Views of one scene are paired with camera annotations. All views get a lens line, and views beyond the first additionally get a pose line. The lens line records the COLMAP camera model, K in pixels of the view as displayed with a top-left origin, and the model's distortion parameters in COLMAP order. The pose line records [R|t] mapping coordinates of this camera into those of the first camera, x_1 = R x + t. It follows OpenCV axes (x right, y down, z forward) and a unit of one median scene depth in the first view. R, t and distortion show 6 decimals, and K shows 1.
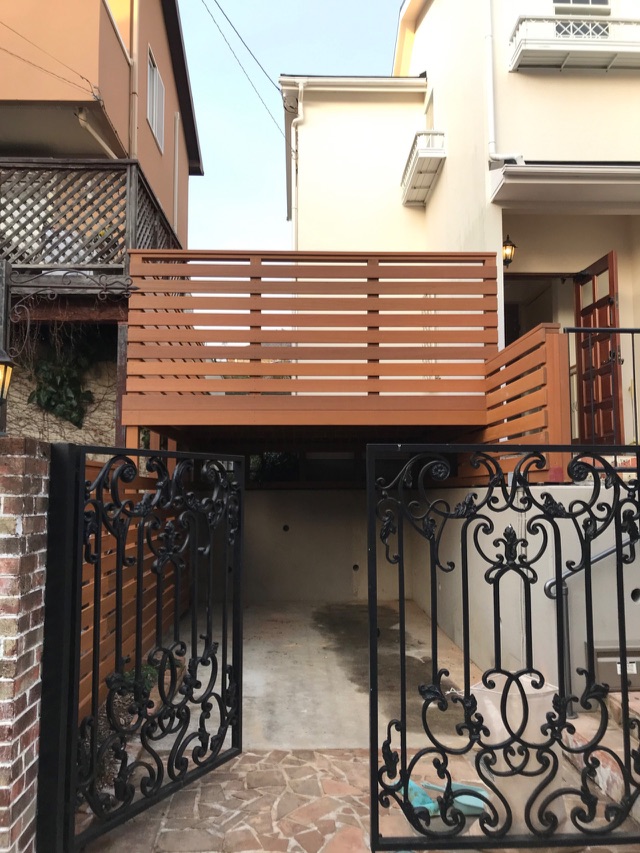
lens RADIAL K [[694.2, 0, 321.1], [0, 694.2, 427.6], [0, 0, 1]] dist [0.006123, 0.008888]
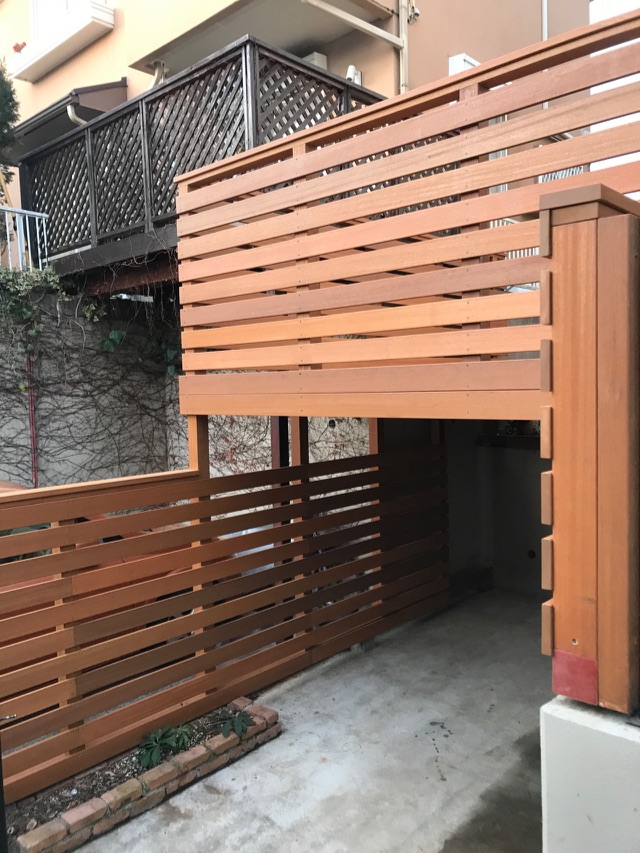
lens RADIAL K [[694.2, 0, 318.4], [0, 694.2, 425.0], [0, 0, 1]] dist [0.006123, 0.008888]
pose [[0.706128, 0.026977, -0.707570, 0.366320], [0.093141, 0.987053, 0.130584, -0.077816], [0.701932, -0.158112, 0.694473, 0.547024]]
